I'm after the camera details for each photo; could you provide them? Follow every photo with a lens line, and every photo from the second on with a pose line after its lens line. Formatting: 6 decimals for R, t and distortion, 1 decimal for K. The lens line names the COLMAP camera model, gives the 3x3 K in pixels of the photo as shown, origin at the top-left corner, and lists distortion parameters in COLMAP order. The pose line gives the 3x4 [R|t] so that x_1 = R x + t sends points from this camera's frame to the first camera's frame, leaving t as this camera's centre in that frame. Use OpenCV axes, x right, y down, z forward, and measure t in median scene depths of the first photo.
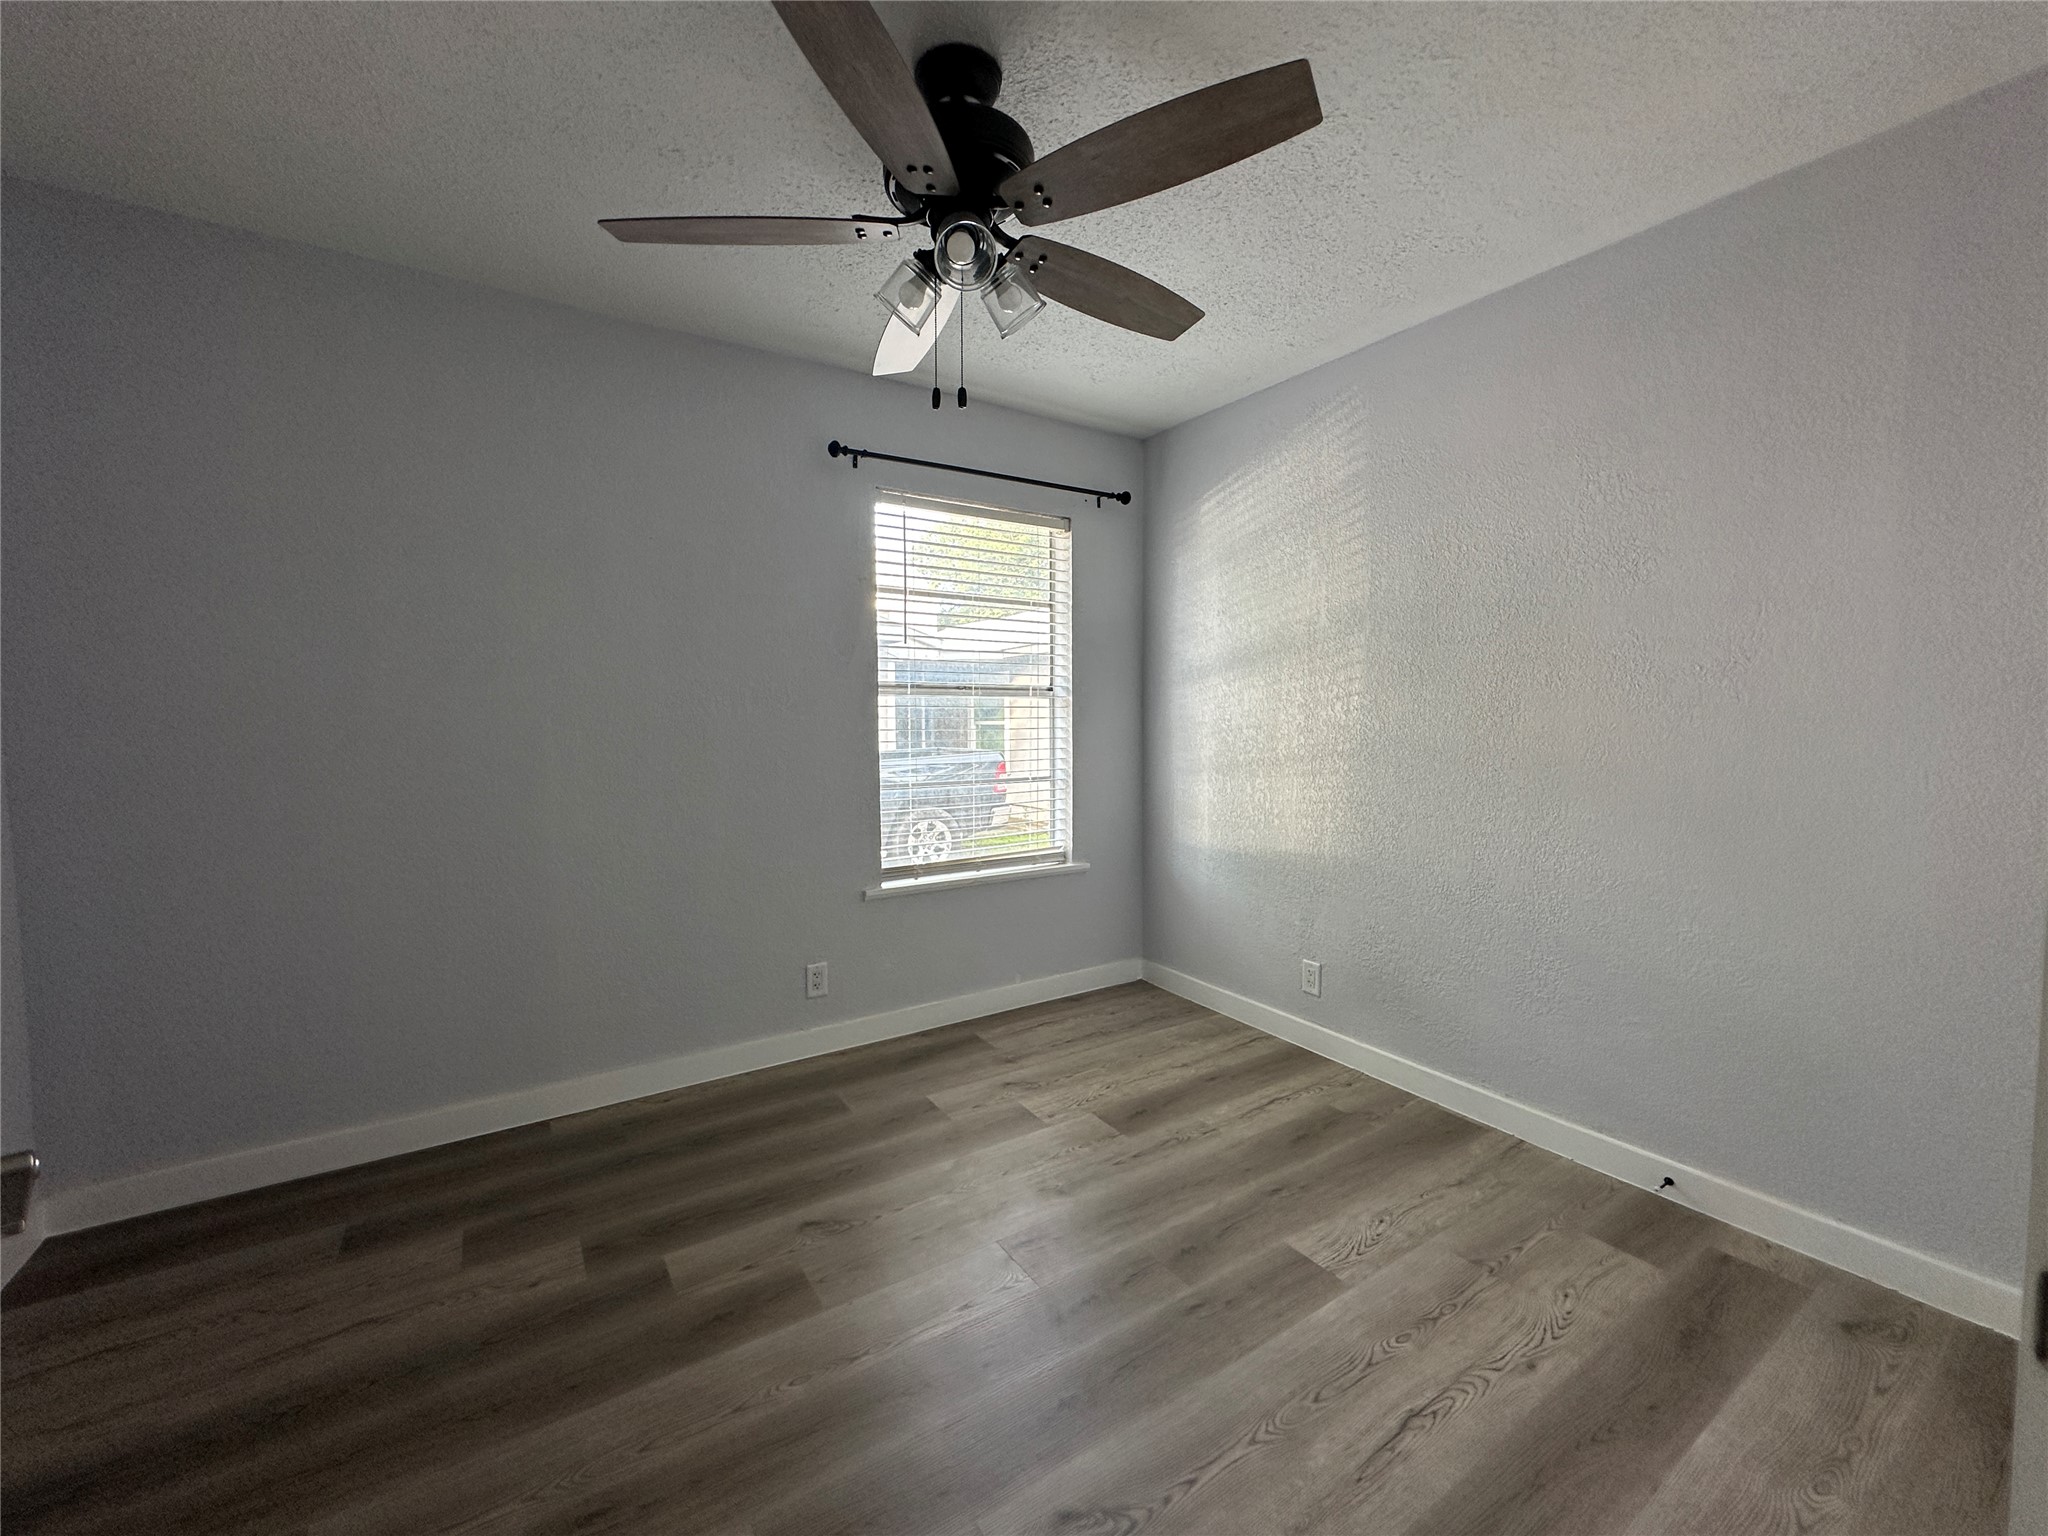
lens RADIAL K [[821.0, 0, 1024.1], [0, 821.0, 745.4], [0, 0, 1]] dist [-0.001553, 0.000627]
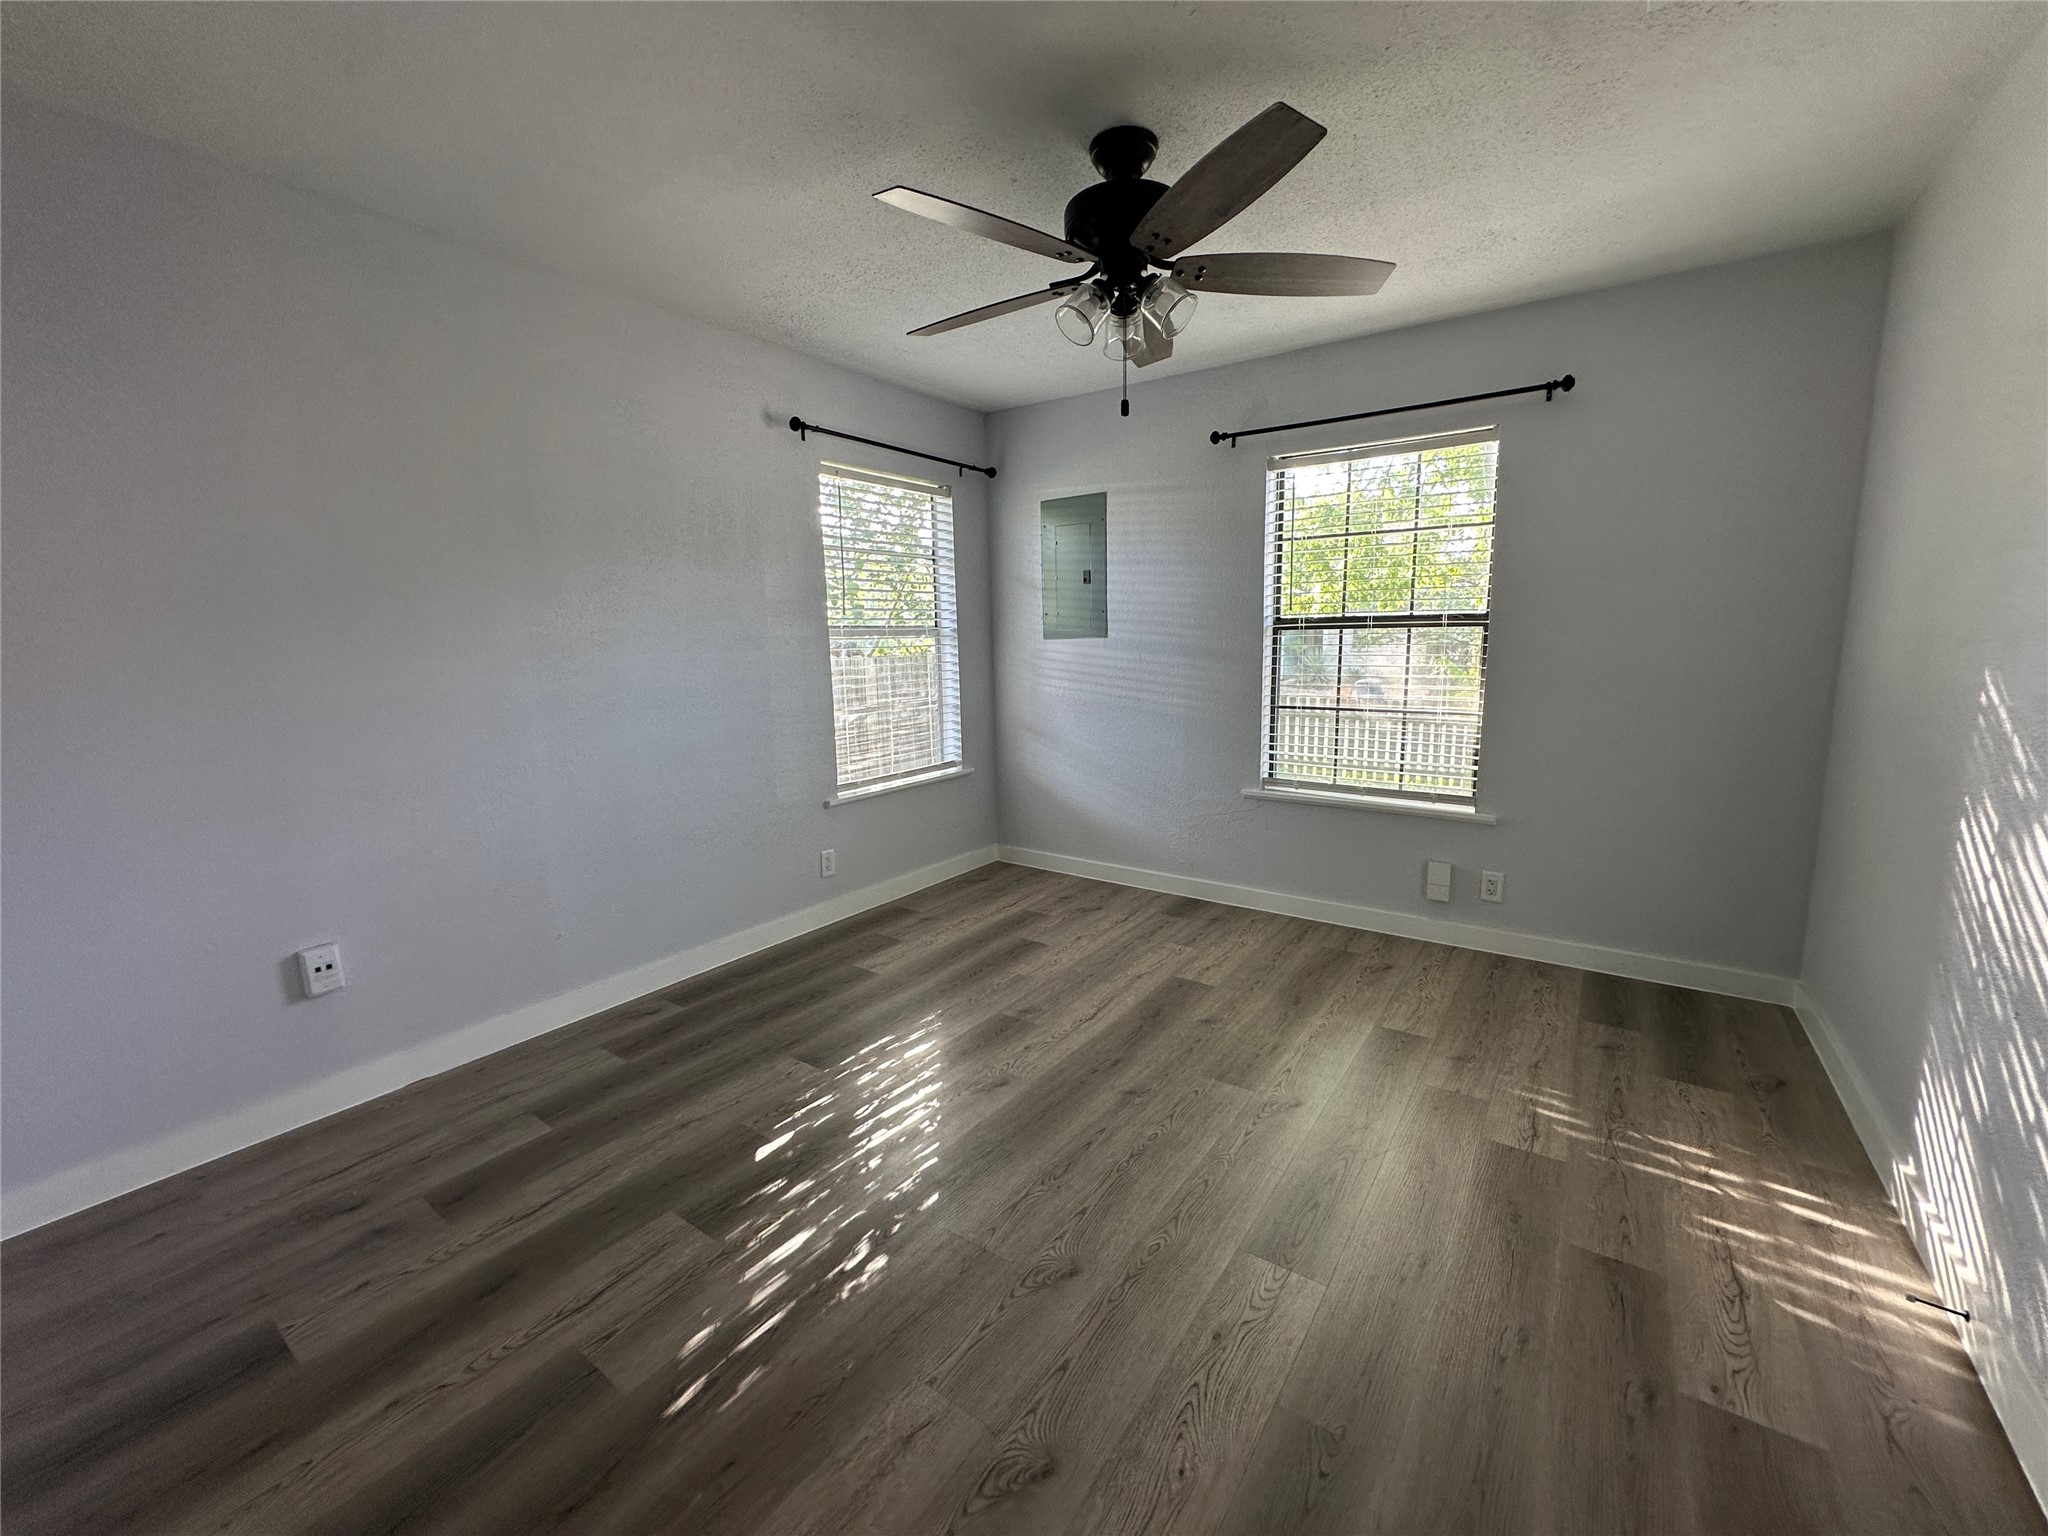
lens RADIAL K [[821.0, 0, 1013.9], [0, 821.0, 772.2], [0, 0, 1]] dist [-0.001553, 0.000627]
pose [[0.934927, -0.071445, 0.347573, -0.348346], [0.035134, 0.993346, 0.109680, 0.015130], [-0.353097, -0.090331, 0.931216, -0.233576]]
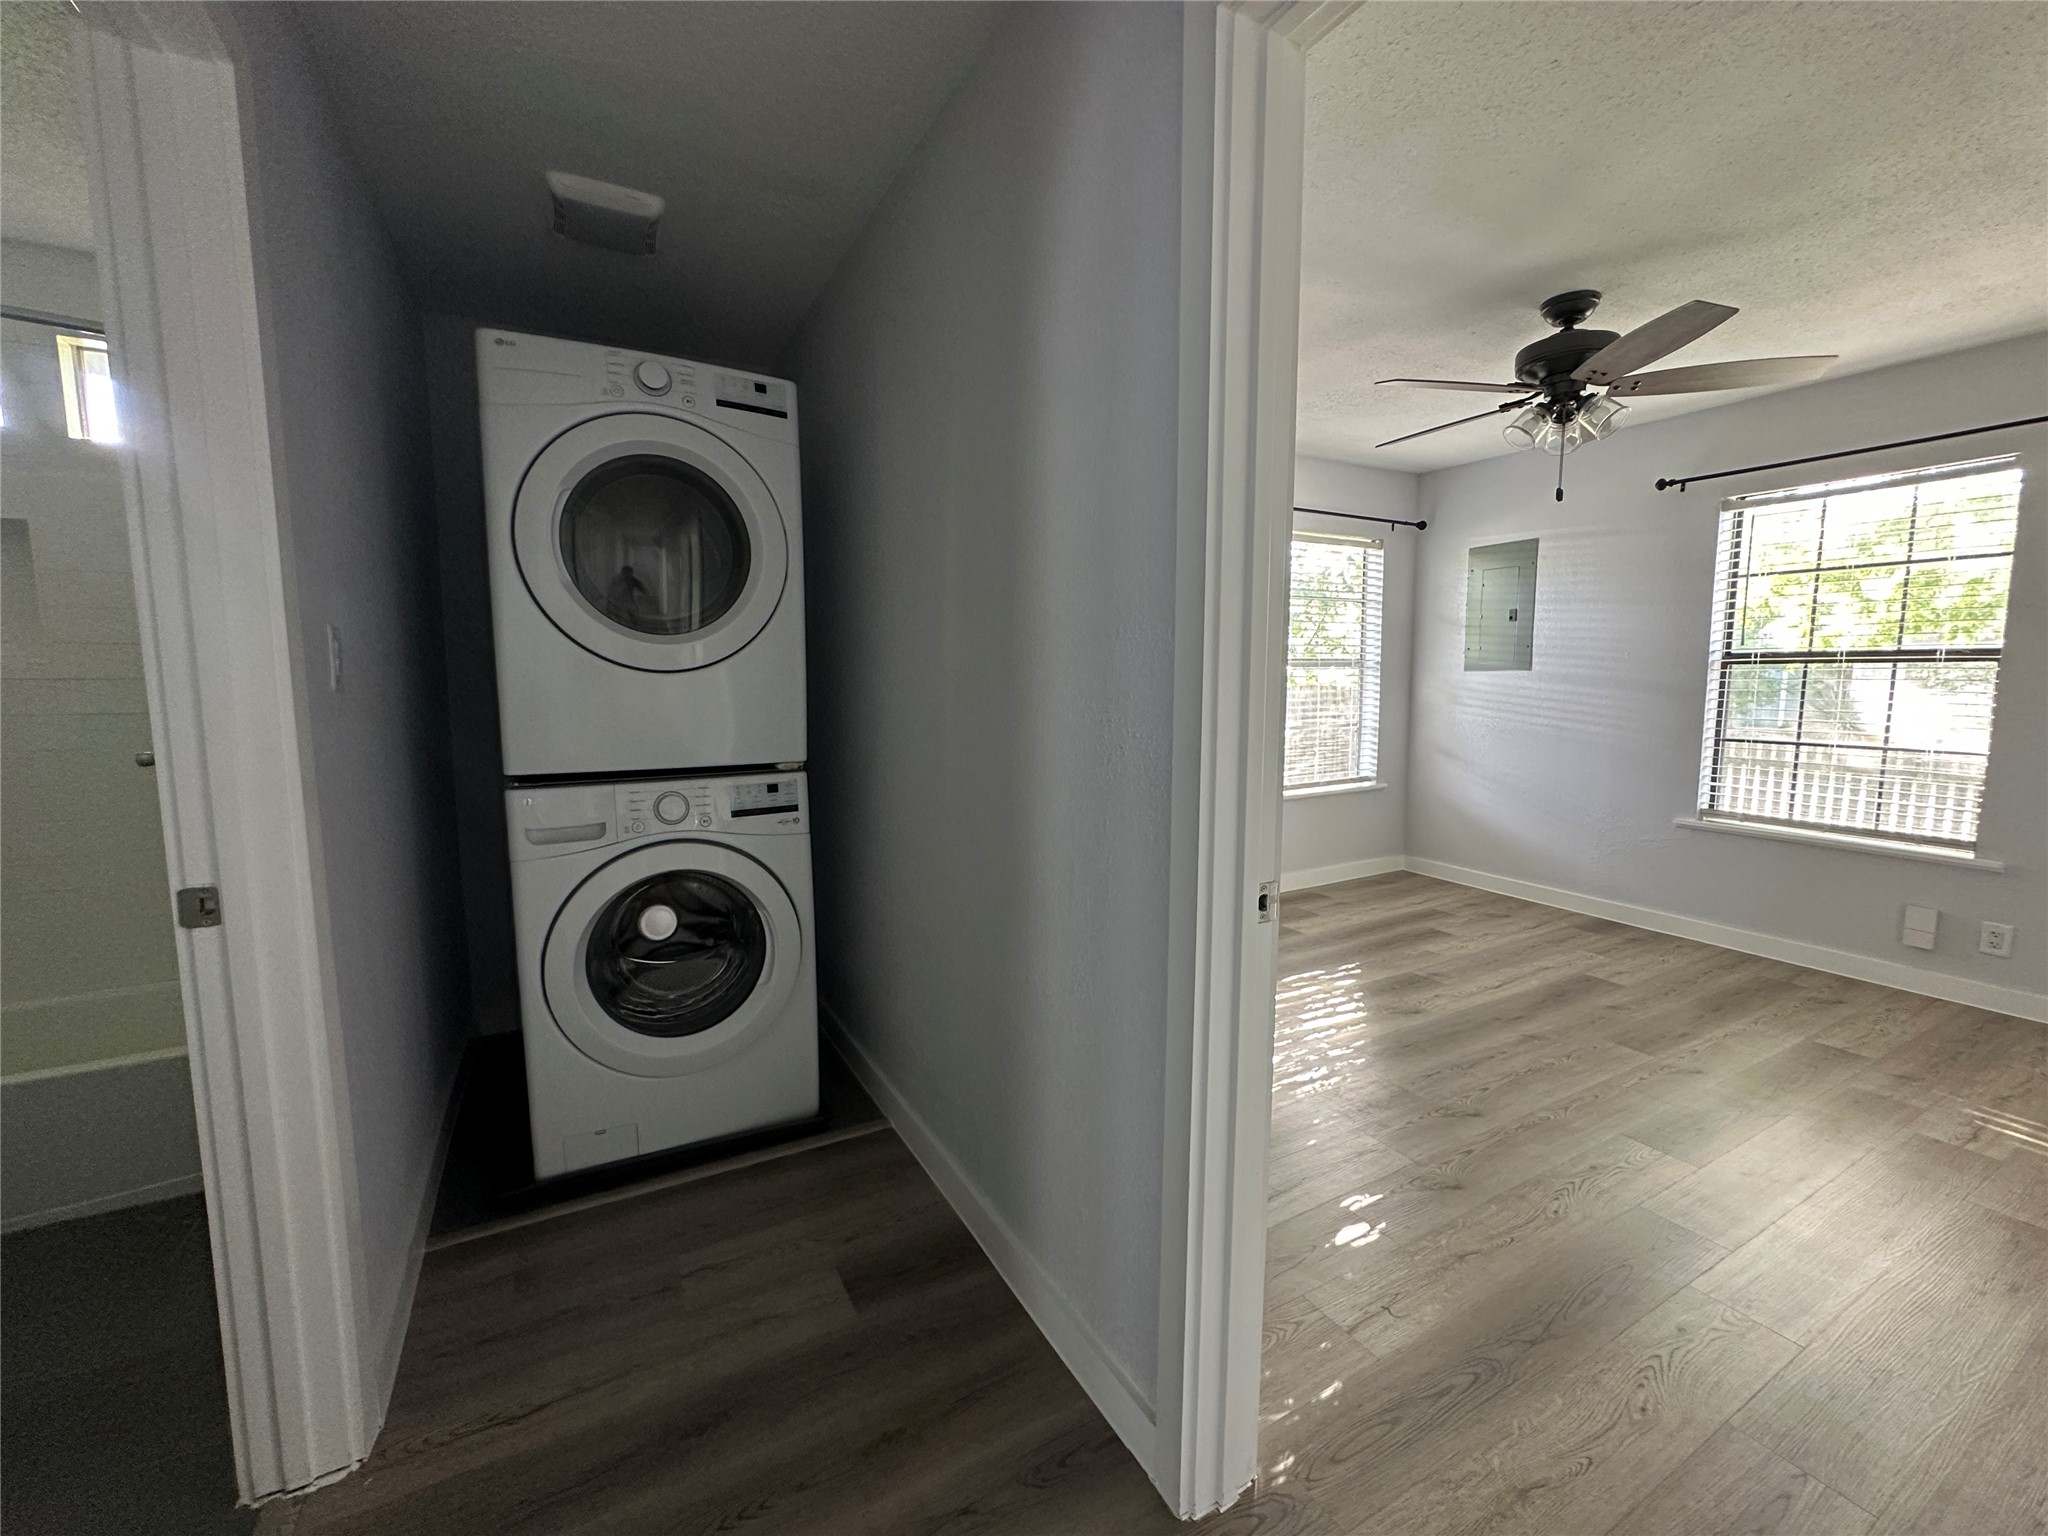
lens RADIAL K [[821.0, 0, 1021.7], [0, 821.0, 770.5], [0, 0, 1]] dist [-0.001553, 0.000627]
pose [[0.997077, 0.004017, -0.076293, -0.516266], [0.000730, 0.998070, 0.062090, 0.035786], [0.076396, -0.061964, 0.995150, -0.553254]]
